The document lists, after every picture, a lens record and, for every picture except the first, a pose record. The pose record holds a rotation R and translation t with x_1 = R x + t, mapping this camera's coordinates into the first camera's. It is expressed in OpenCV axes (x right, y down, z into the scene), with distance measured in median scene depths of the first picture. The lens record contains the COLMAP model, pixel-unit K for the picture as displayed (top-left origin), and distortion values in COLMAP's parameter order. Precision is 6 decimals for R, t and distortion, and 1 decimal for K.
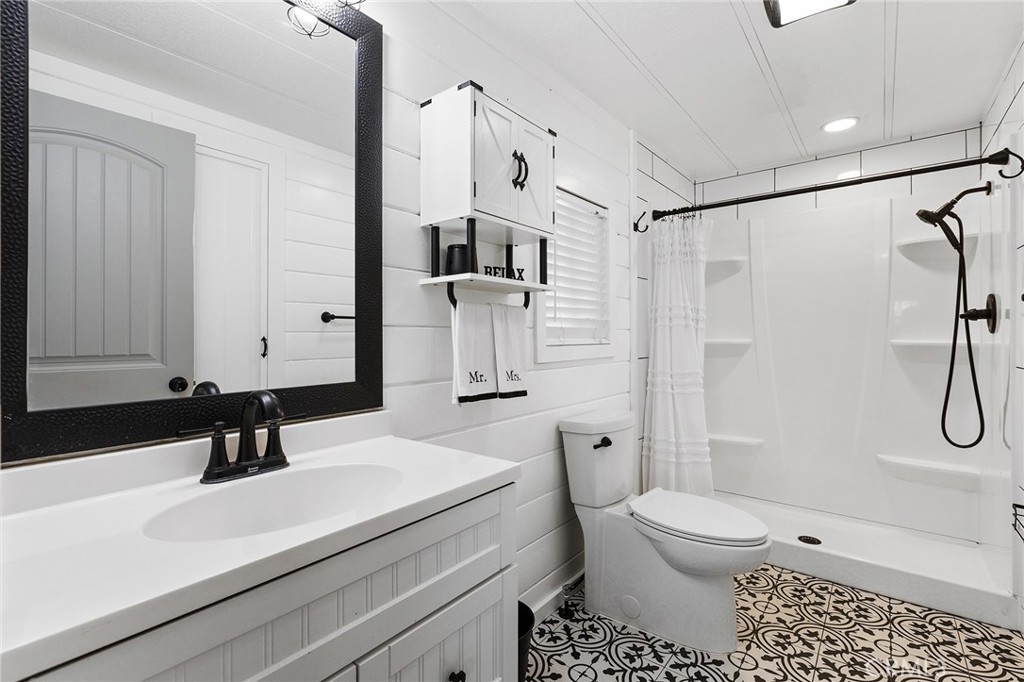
lens RADIAL K [[461.2, 0, 517.3], [0, 461.2, 335.7], [0, 0, 1]] dist [0.000108, -0.000452]
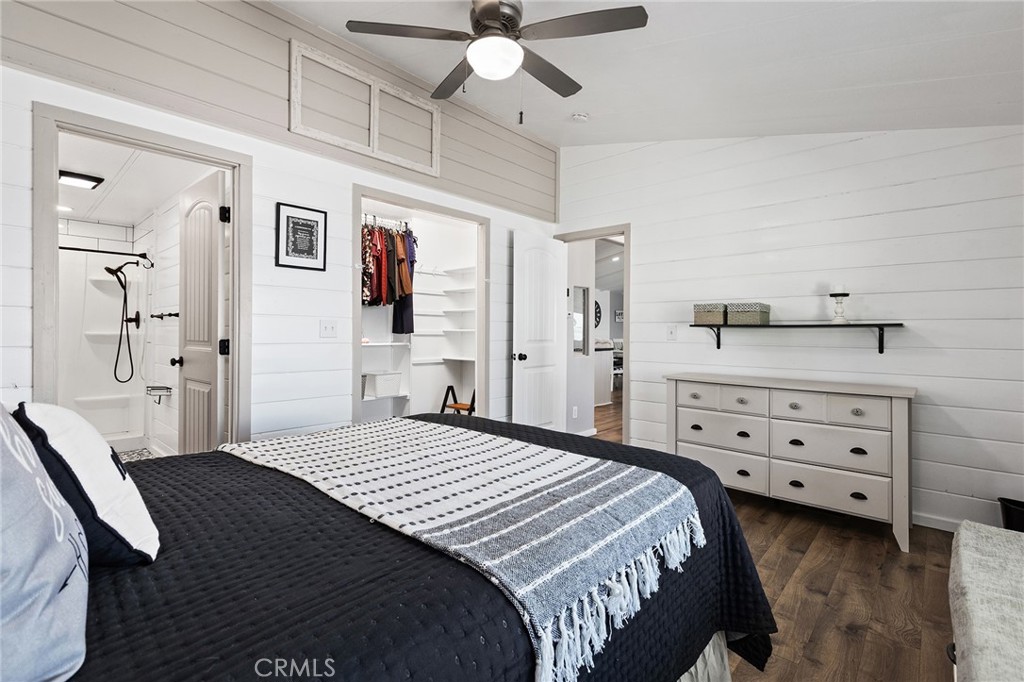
lens RADIAL K [[461.2, 0, 517.3], [0, 461.2, 335.7], [0, 0, 1]] dist [0.000108, -0.000452]
pose [[0.070445, 0.001518, 0.997515, -1.361070], [-0.015841, 0.999874, -0.000402, -0.001363], [-0.997390, -0.015773, 0.070460, -1.262786]]
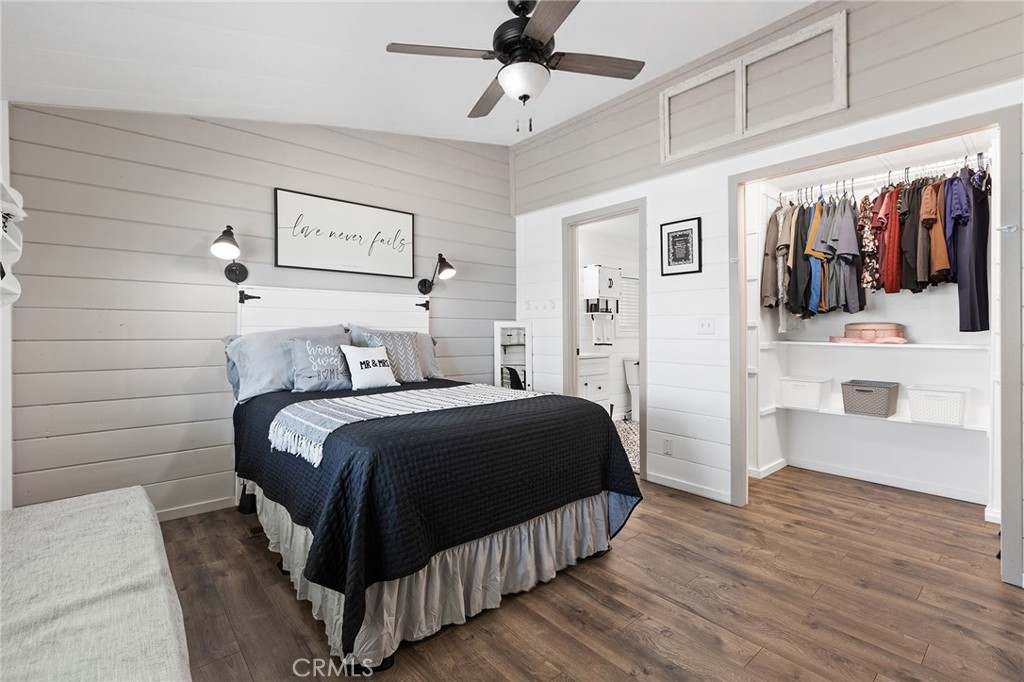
lens RADIAL K [[461.2, 0, 517.3], [0, 461.2, 335.7], [0, 0, 1]] dist [0.000108, -0.000452]
pose [[0.983272, 0.008992, -0.181923, -0.046697], [-0.004886, 0.999723, 0.023002, -0.019137], [0.182079, -0.021728, 0.983044, -2.383651]]
